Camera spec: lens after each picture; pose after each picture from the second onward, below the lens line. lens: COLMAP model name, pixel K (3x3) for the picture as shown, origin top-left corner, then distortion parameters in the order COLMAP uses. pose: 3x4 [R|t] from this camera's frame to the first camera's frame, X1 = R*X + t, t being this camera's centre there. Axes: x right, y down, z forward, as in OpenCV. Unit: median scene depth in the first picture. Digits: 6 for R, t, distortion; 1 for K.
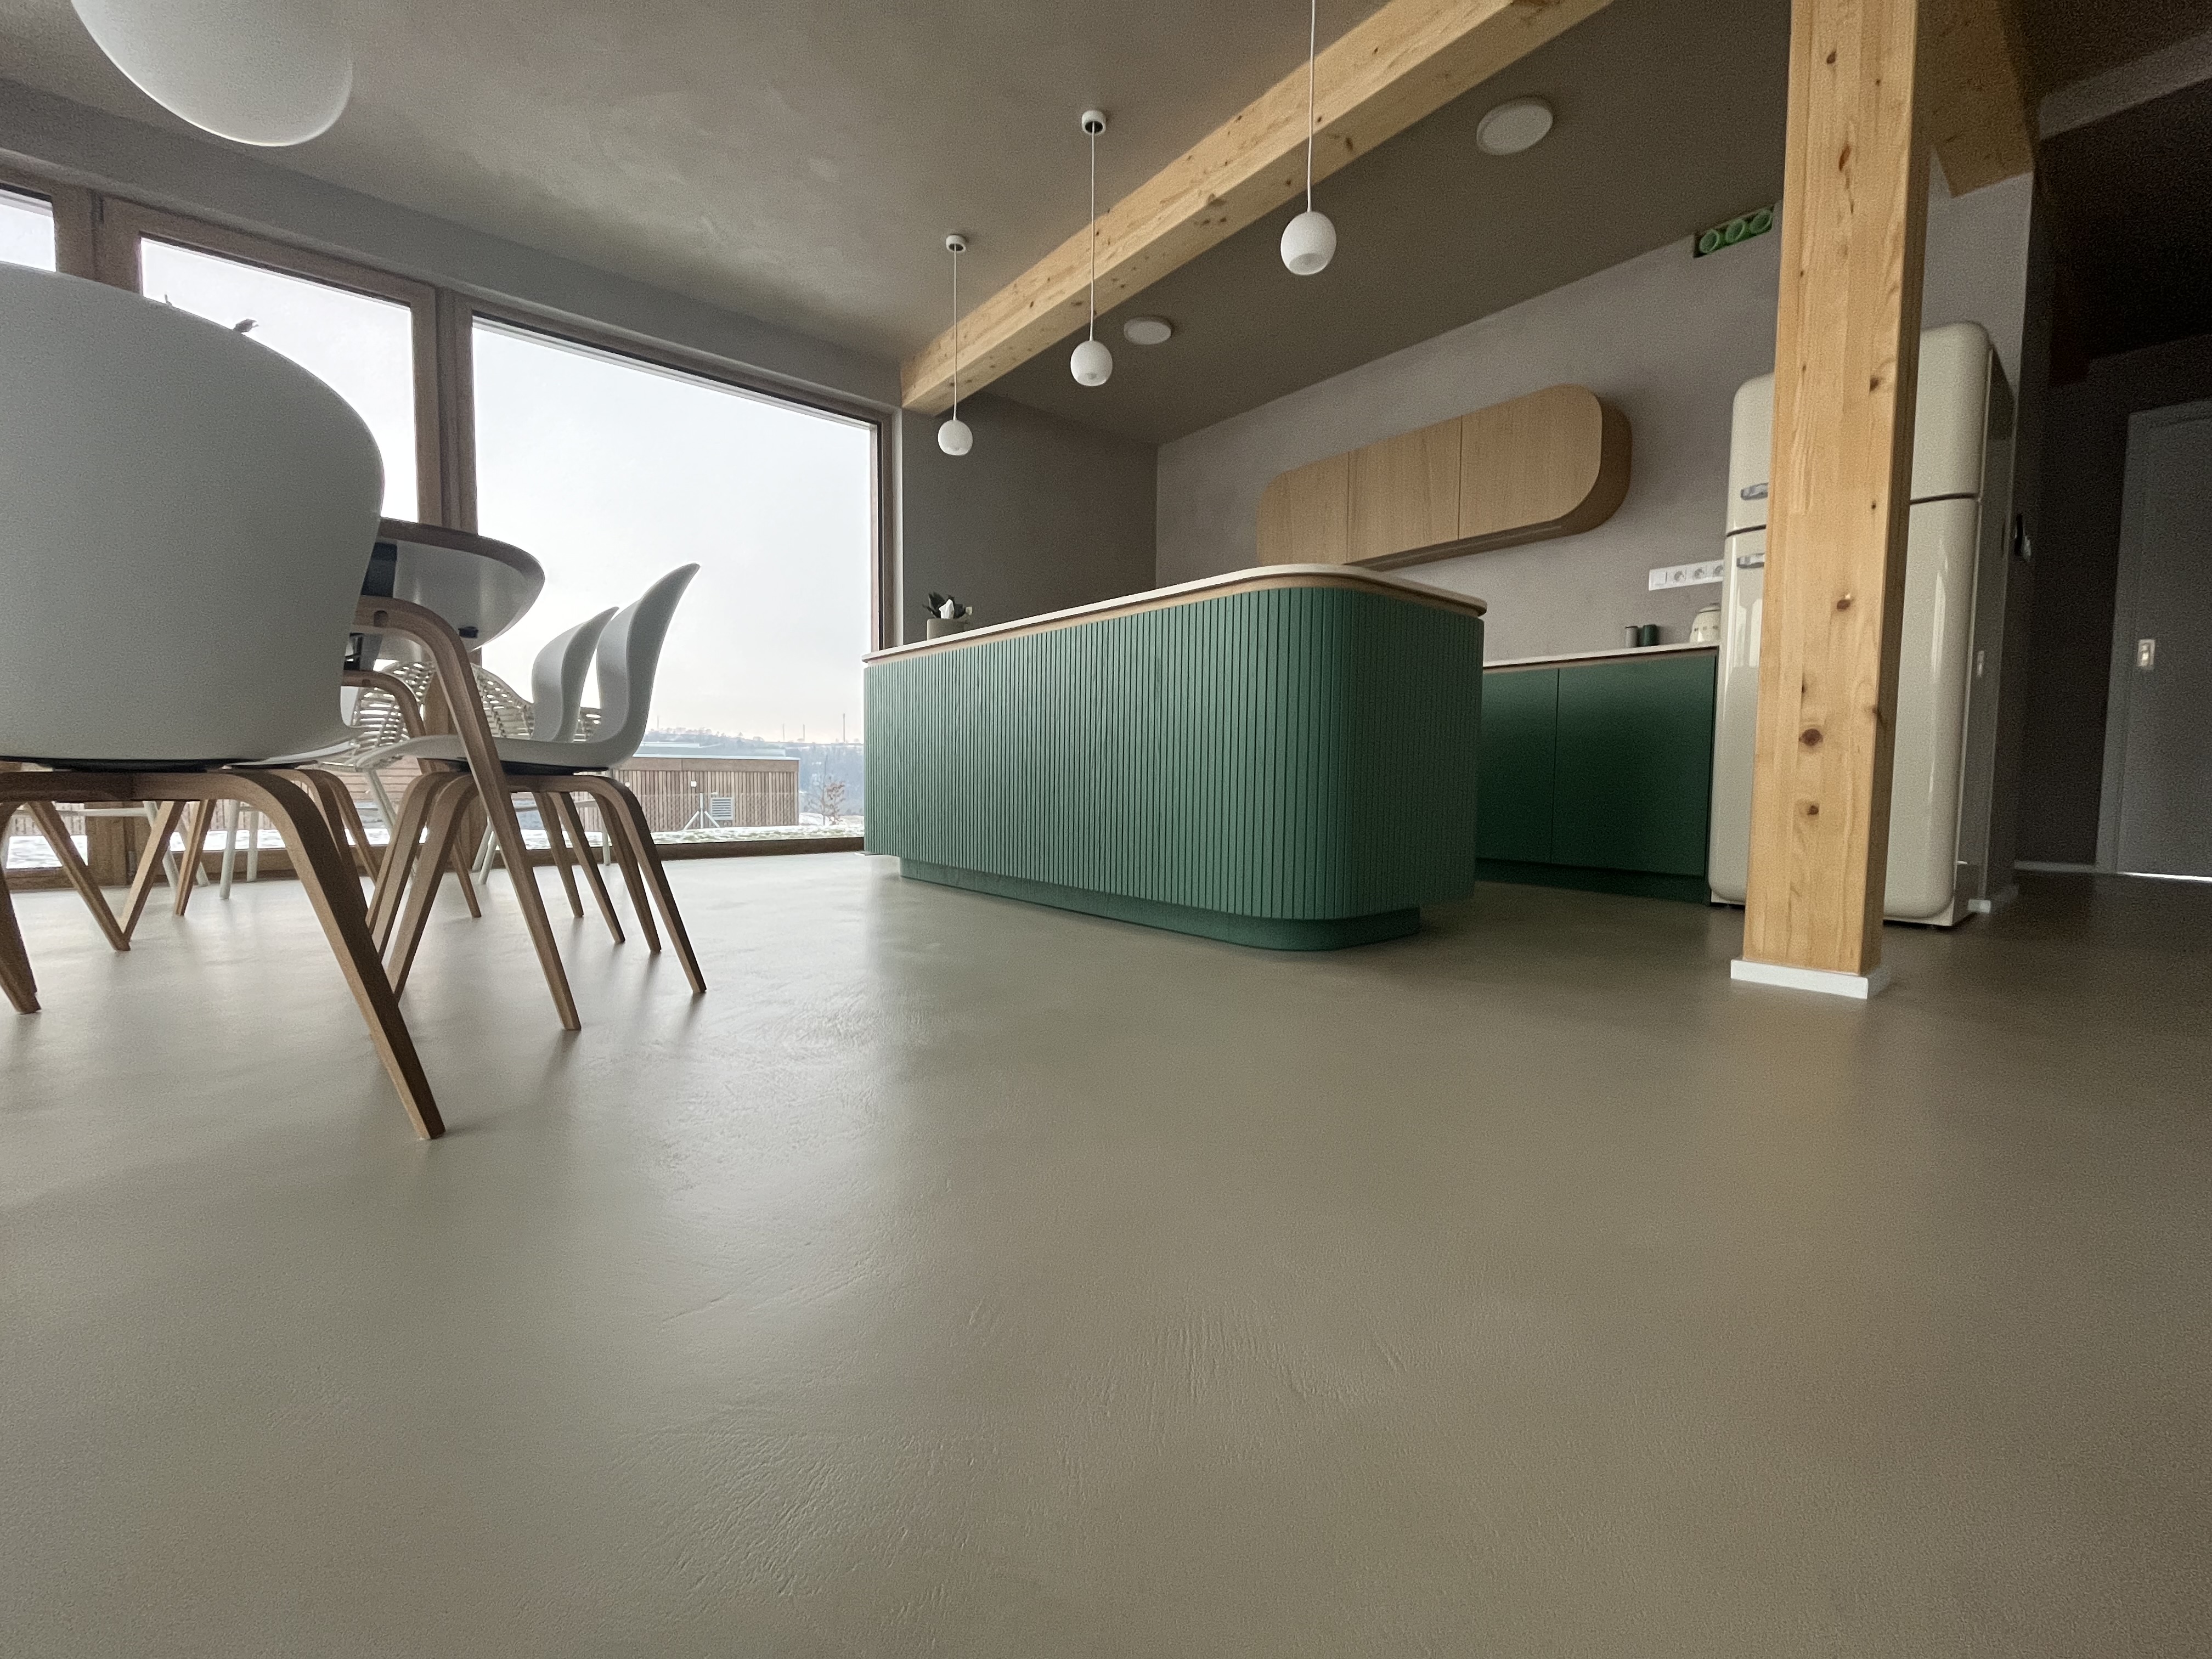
lens RADIAL K [[903.7, 0, 1093.7], [0, 903.7, 830.3], [0, 0, 1]] dist [-0.000375, 0.000466]
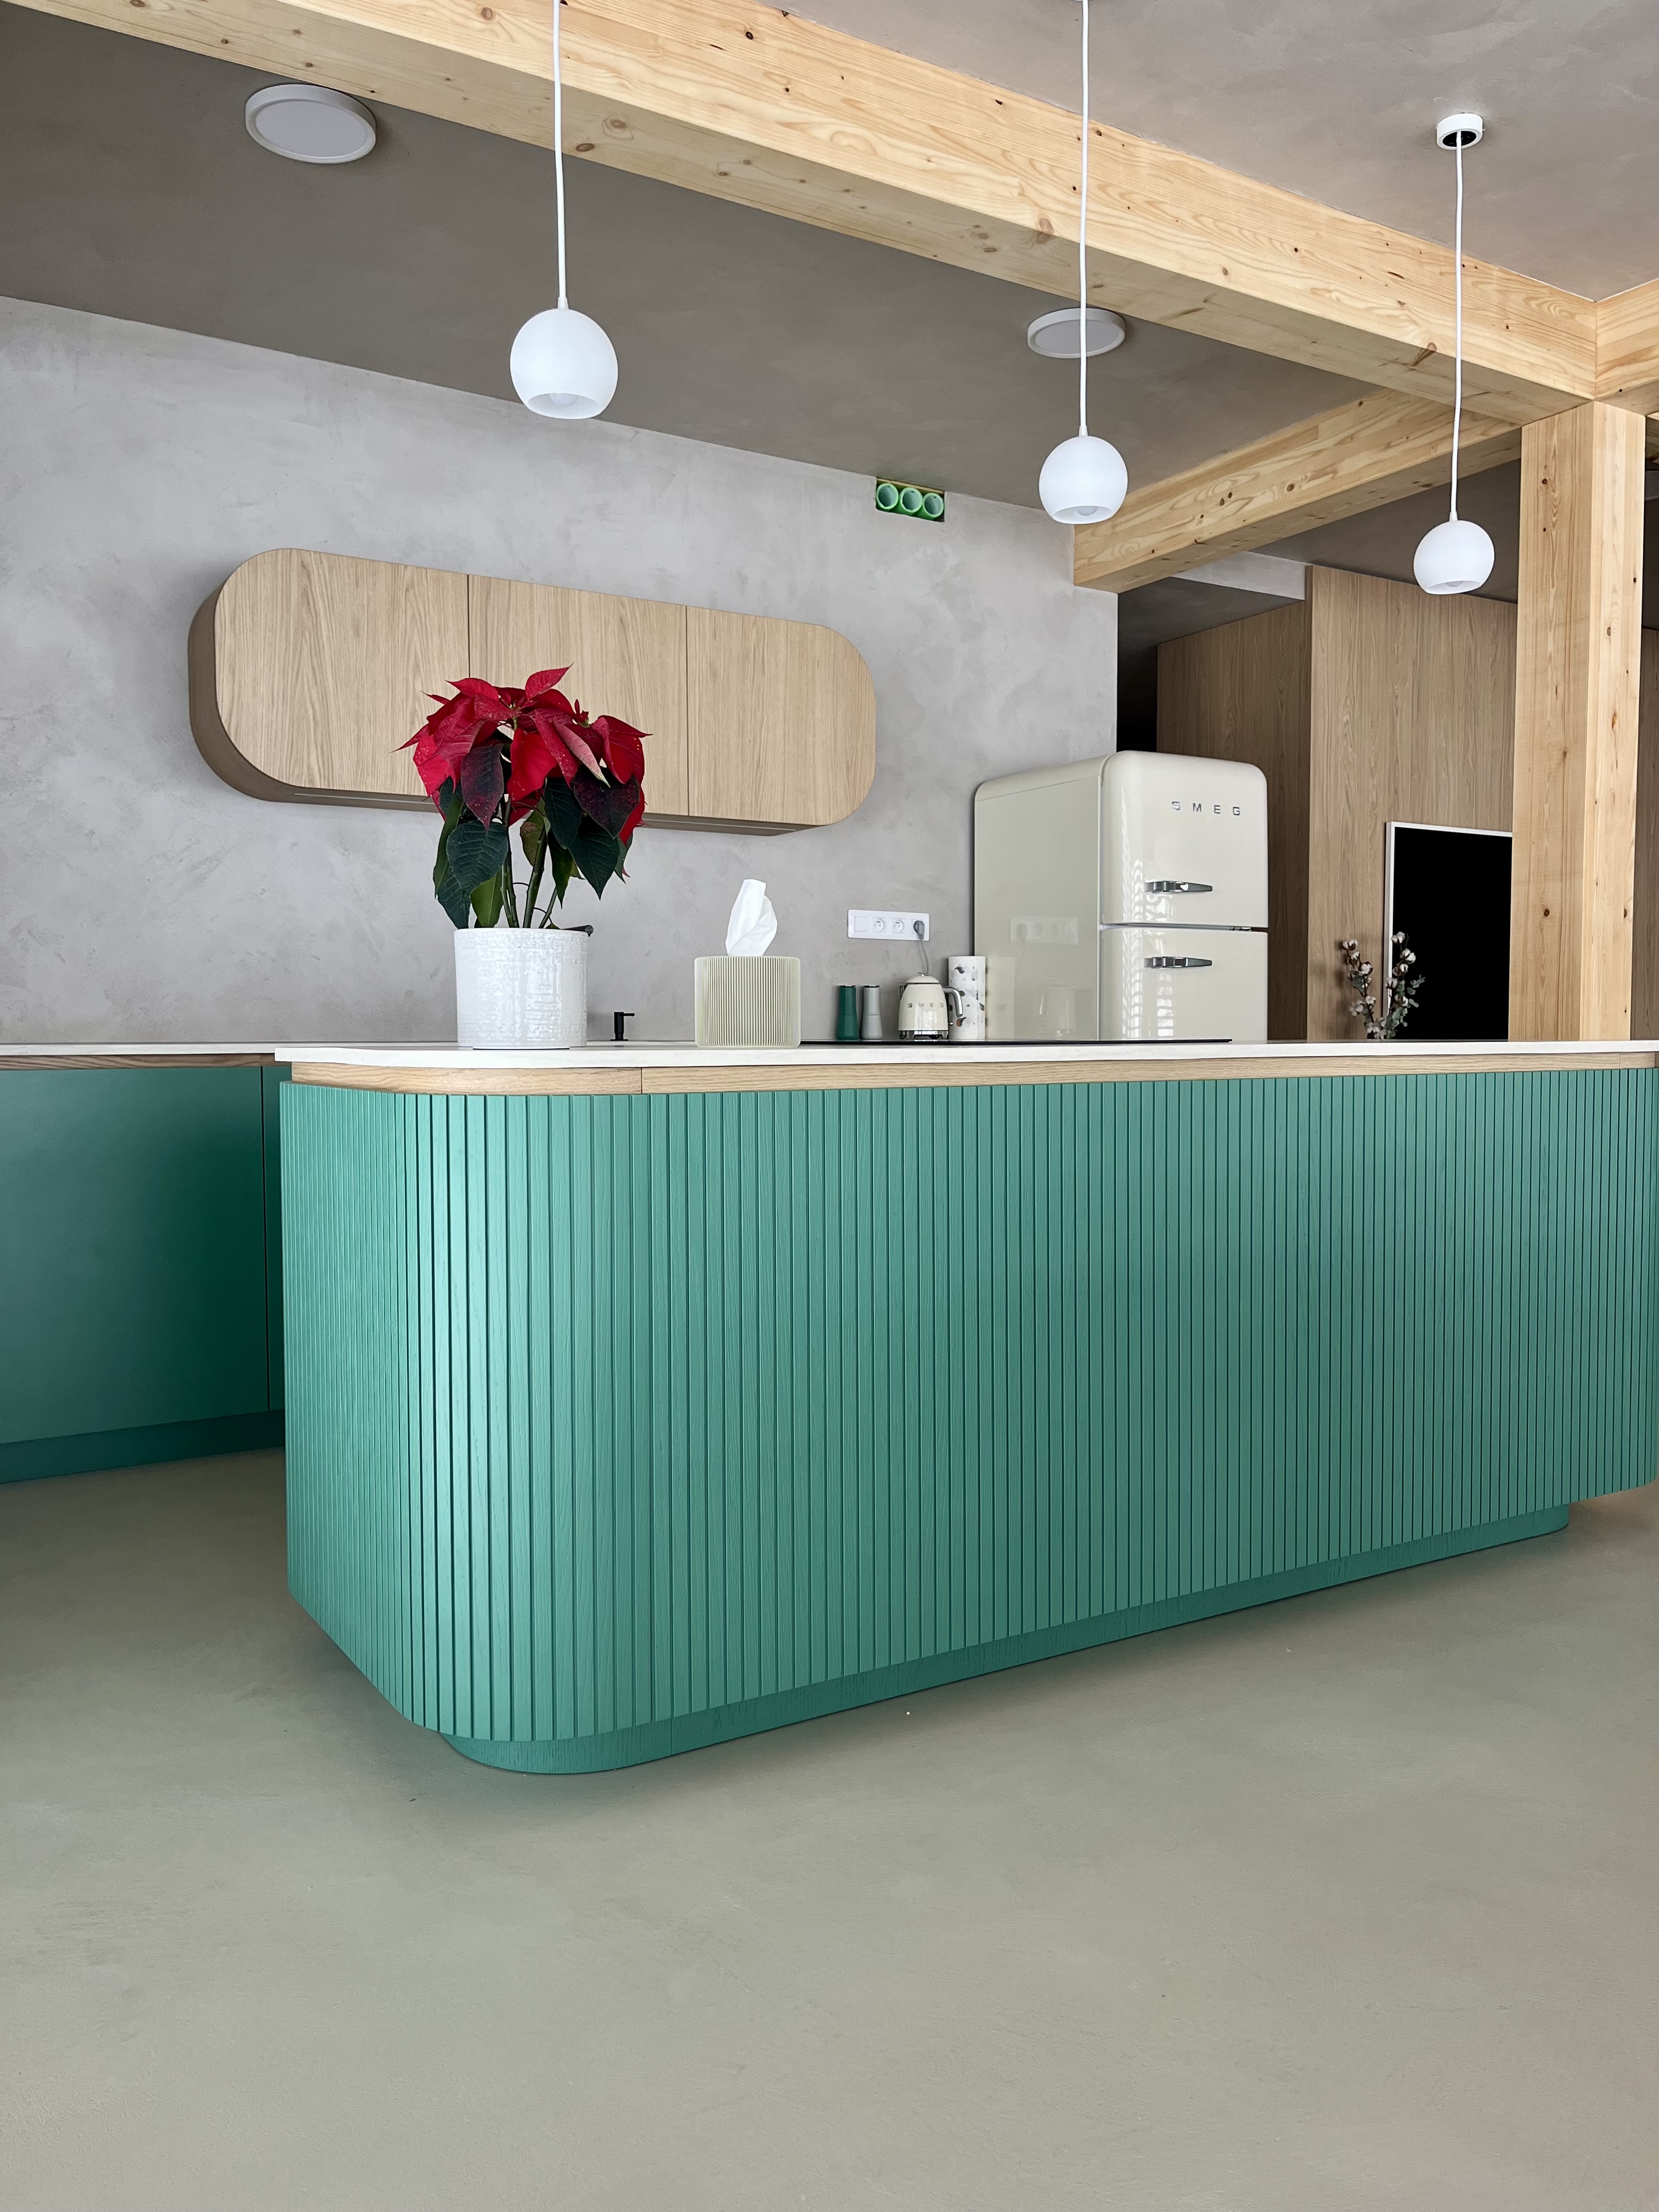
lens RADIAL K [[1680.0, 0, 829.5], [0, 1680.0, 1106.0], [0, 0, 1]] dist [0.075757, -0.105210]
pose [[0.120999, -0.062589, 0.990677, -1.033974], [0.066541, 0.996277, 0.054816, -0.279400], [-0.990420, 0.059288, 0.124713, 1.170870]]
